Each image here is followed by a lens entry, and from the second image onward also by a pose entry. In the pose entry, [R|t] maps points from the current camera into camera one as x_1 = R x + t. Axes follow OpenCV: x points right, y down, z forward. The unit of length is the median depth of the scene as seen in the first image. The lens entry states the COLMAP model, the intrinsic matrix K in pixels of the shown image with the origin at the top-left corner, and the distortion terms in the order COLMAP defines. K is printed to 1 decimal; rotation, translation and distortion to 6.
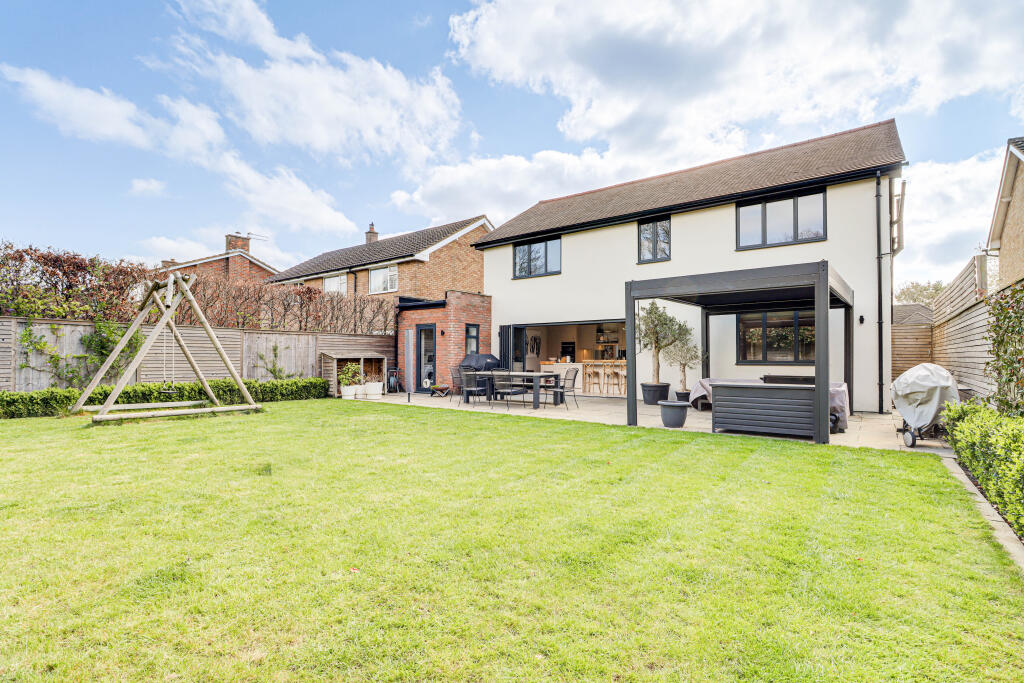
lens RADIAL K [[490.2, 0, 512.0], [0, 490.2, 341.5], [0, 0, 1]] dist [-0.001864, -0.012354]
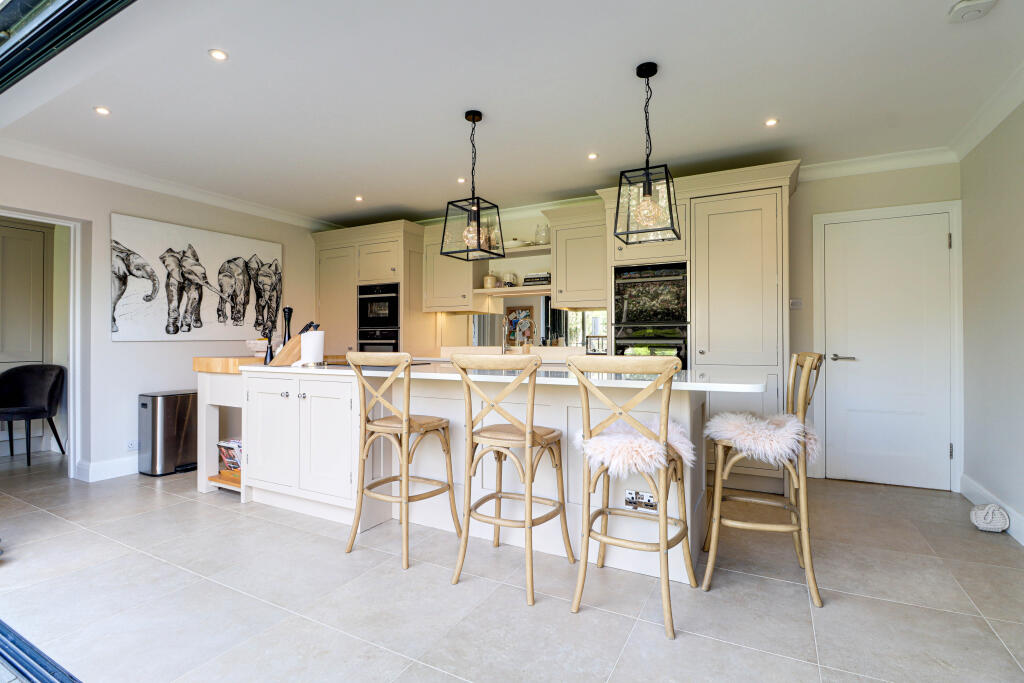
lens RADIAL K [[490.2, 0, 512.0], [0, 490.2, 341.5], [0, 0, 1]] dist [-0.001864, -0.012354]
pose [[0.986280, -0.001172, 0.165080, 0.144718], [-0.002995, 0.999683, 0.024993, 0.025699], [-0.165057, -0.025144, 0.985964, 0.728287]]
